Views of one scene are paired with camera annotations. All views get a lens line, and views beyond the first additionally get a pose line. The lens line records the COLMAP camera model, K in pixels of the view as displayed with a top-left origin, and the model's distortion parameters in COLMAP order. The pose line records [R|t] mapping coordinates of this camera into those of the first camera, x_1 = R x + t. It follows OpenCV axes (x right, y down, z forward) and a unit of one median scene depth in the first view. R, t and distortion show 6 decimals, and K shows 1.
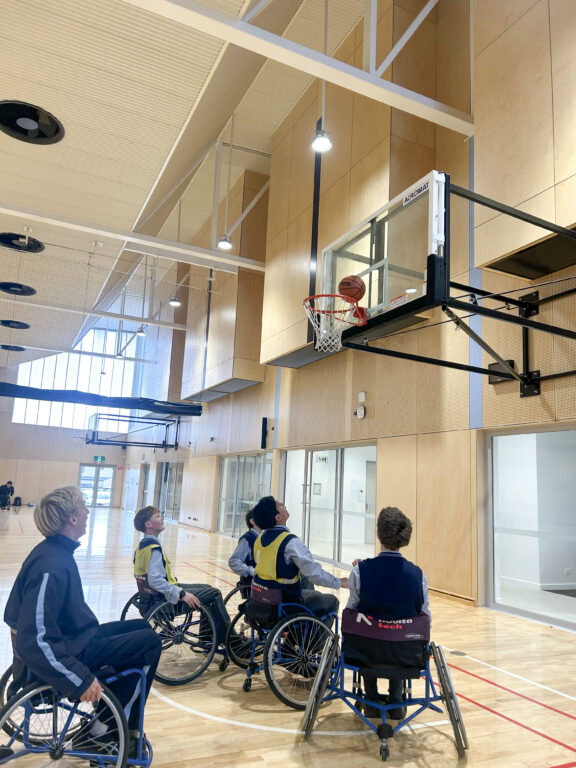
lens RADIAL K [[589.5, 0, 288.0], [0, 589.5, 384.0], [0, 0, 1]] dist [0.094359, -0.000550]
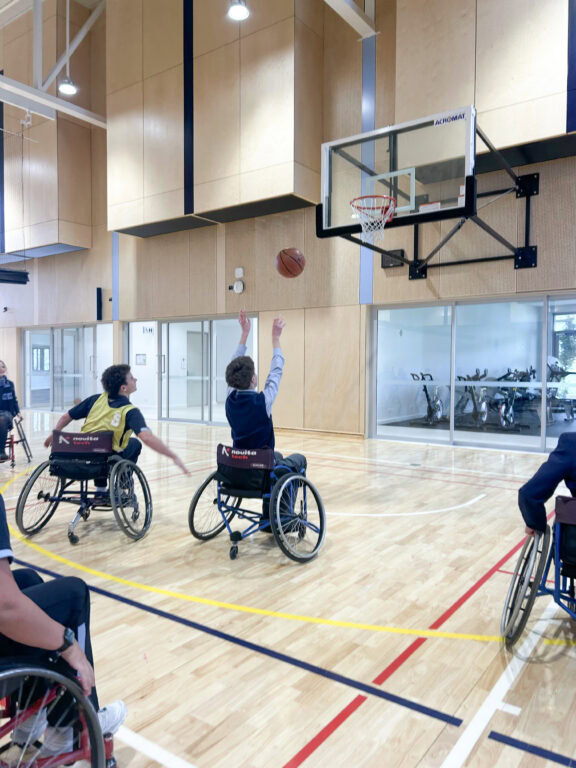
lens RADIAL K [[588.4, 0, 288.0], [0, 588.4, 384.0], [0, 0, 1]] dist [0.032350, -0.001657]
pose [[0.875102, -0.056193, 0.480665, -0.318277], [-0.050259, 0.977312, 0.205756, -0.004618], [-0.481321, -0.204215, 0.852424, 0.000049]]
